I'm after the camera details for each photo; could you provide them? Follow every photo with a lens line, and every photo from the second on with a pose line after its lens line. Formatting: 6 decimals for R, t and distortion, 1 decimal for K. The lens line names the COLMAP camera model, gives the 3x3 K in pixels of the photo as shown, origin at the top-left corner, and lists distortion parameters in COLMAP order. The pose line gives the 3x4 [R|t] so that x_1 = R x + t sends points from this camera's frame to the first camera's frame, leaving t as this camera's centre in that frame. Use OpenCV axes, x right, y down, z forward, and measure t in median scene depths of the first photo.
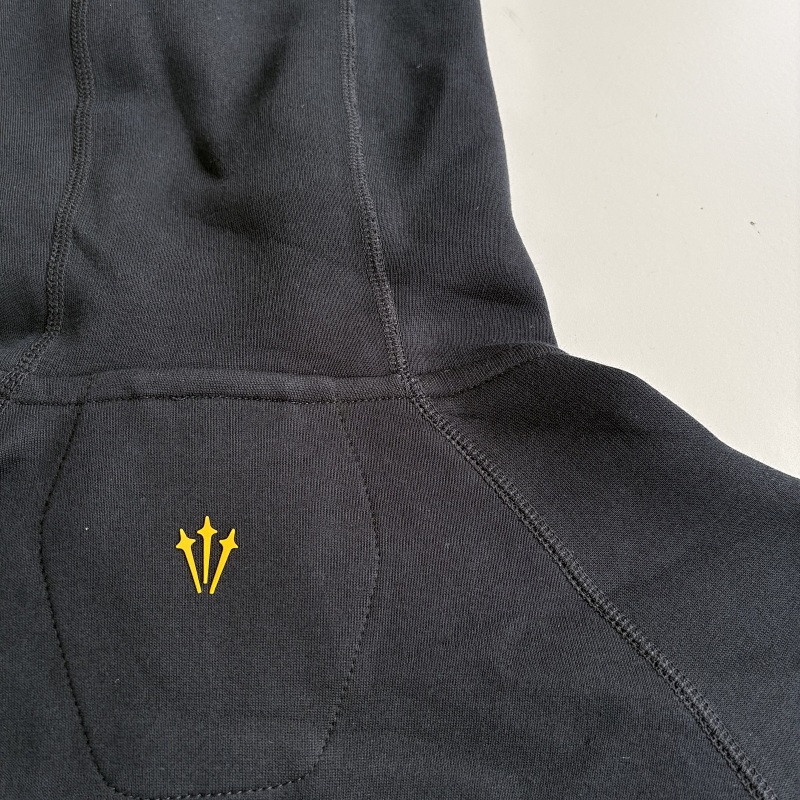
lens RADIAL K [[1086.8, 0, 400.0], [0, 1086.8, 400.0], [0, 0, 1]] dist [0.007125, 0.062804]
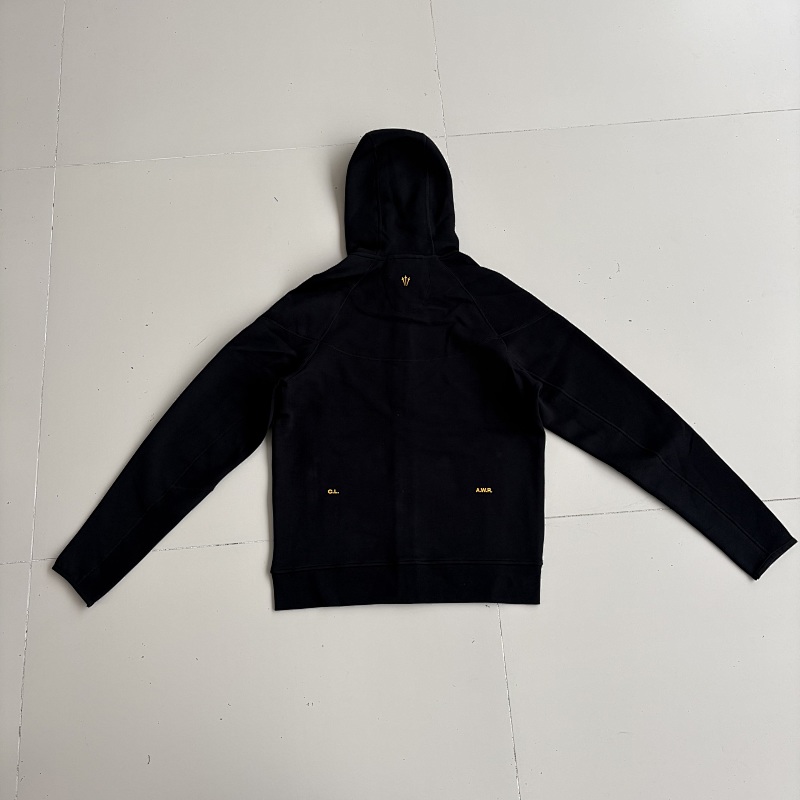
lens RADIAL K [[1086.8, 0, 400.0], [0, 1086.8, 400.0], [0, 0, 1]] dist [0.007125, 0.062804]
pose [[0.990625, -0.001334, -0.136601, 0.674390], [0.016010, 0.994195, 0.106399, 0.142771], [0.135667, -0.107588, 0.984896, -5.440441]]
